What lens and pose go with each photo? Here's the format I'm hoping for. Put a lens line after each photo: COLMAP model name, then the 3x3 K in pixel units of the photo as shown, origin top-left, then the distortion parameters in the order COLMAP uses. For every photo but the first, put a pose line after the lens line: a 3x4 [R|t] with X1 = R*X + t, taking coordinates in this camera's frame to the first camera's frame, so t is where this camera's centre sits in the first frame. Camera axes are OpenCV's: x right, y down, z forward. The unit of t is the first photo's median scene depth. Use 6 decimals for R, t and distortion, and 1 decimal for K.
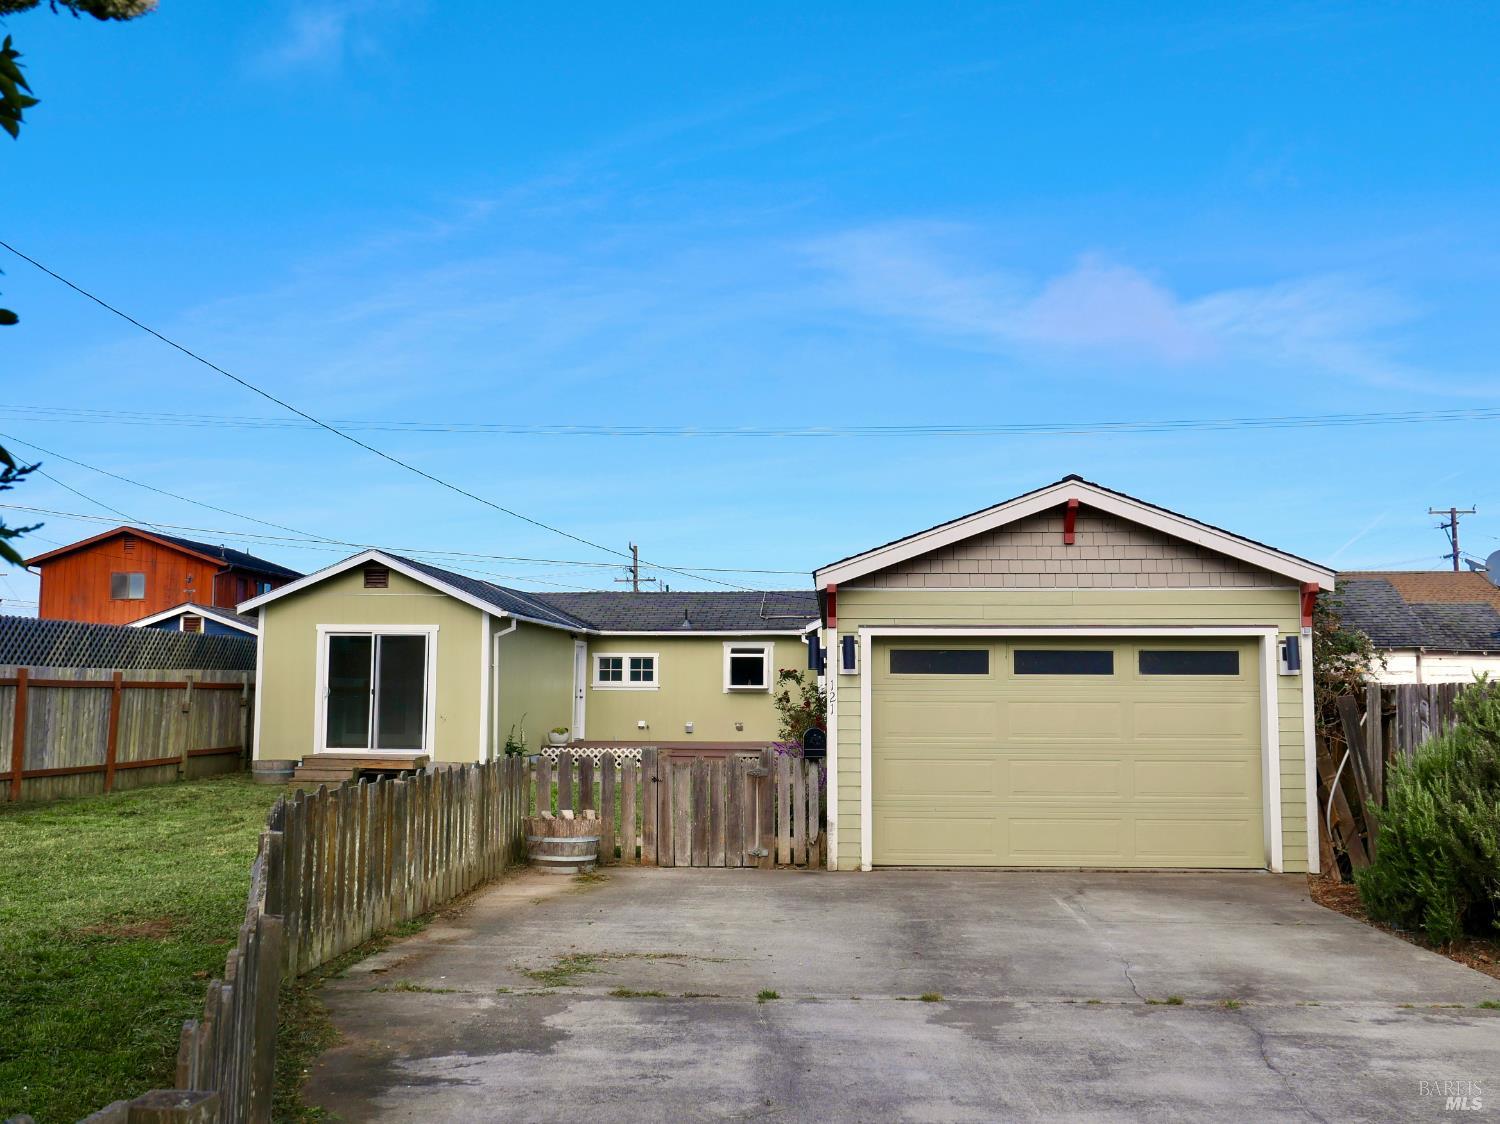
lens RADIAL K [[1515.2, 0, 750.6], [0, 1515.2, 567.5], [0, 0, 1]] dist [0.062812, 0.000328]
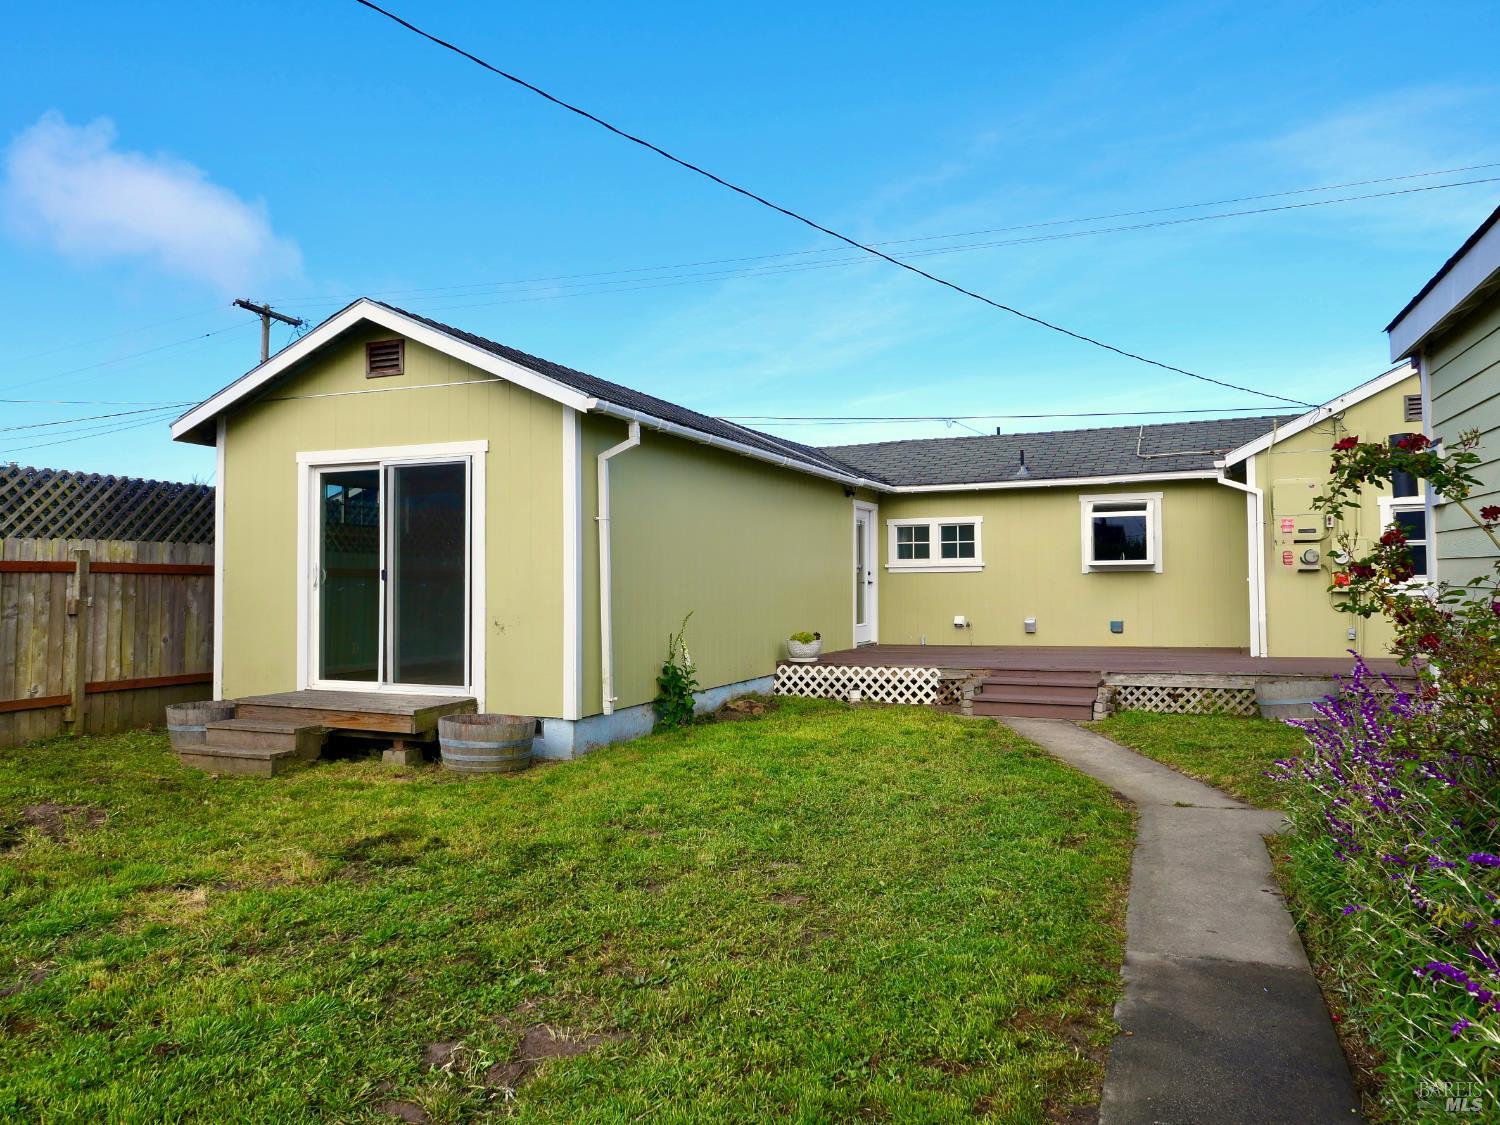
lens RADIAL K [[1078.8, 0, 763.9], [0, 1078.8, 560.8], [0, 0, 1]] dist [-0.042041, 0.035227]
pose [[0.953683, -0.021868, -0.300018, -0.012816], [0.040147, 0.997685, 0.054898, 0.061508], [0.298123, -0.064400, 0.952353, 0.684115]]
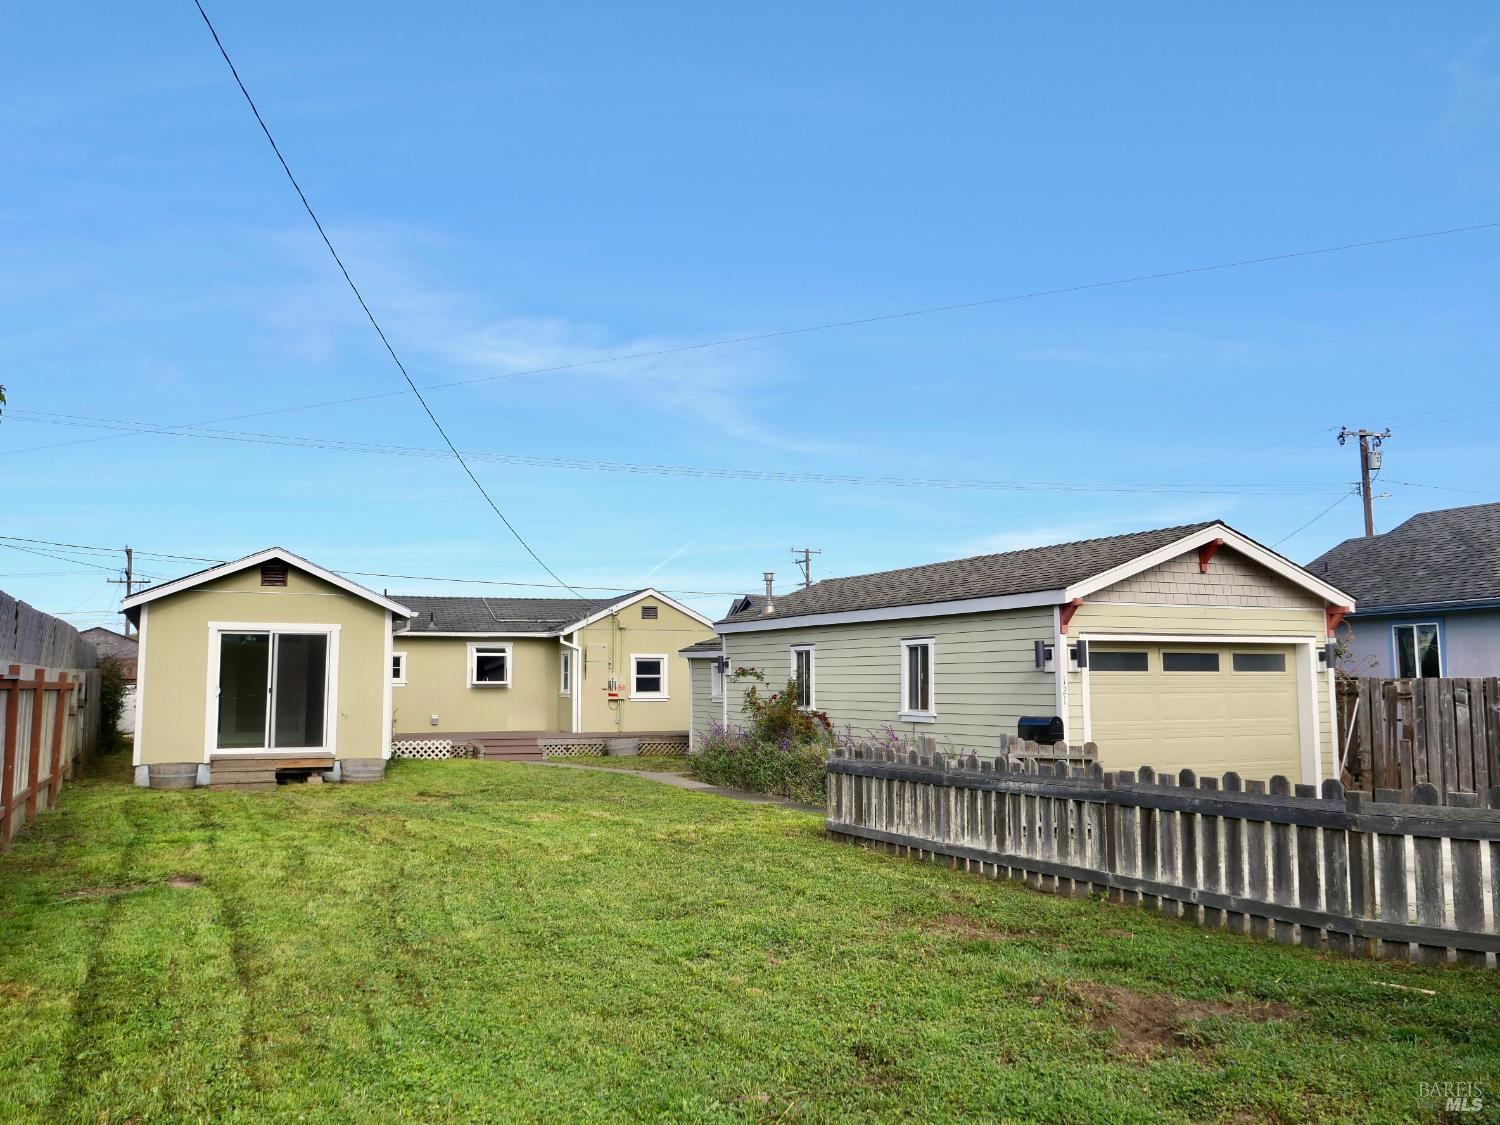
lens RADIAL K [[1226.8, 0, 750.0], [0, 1226.8, 562.5], [0, 0, 1]] dist [0.043066, 0.003461]
pose [[0.877414, 0.038938, 0.478151, -0.360631], [-0.030905, 0.999218, -0.024660, 0.008157], [-0.478738, 0.006859, 0.877931, 0.139129]]
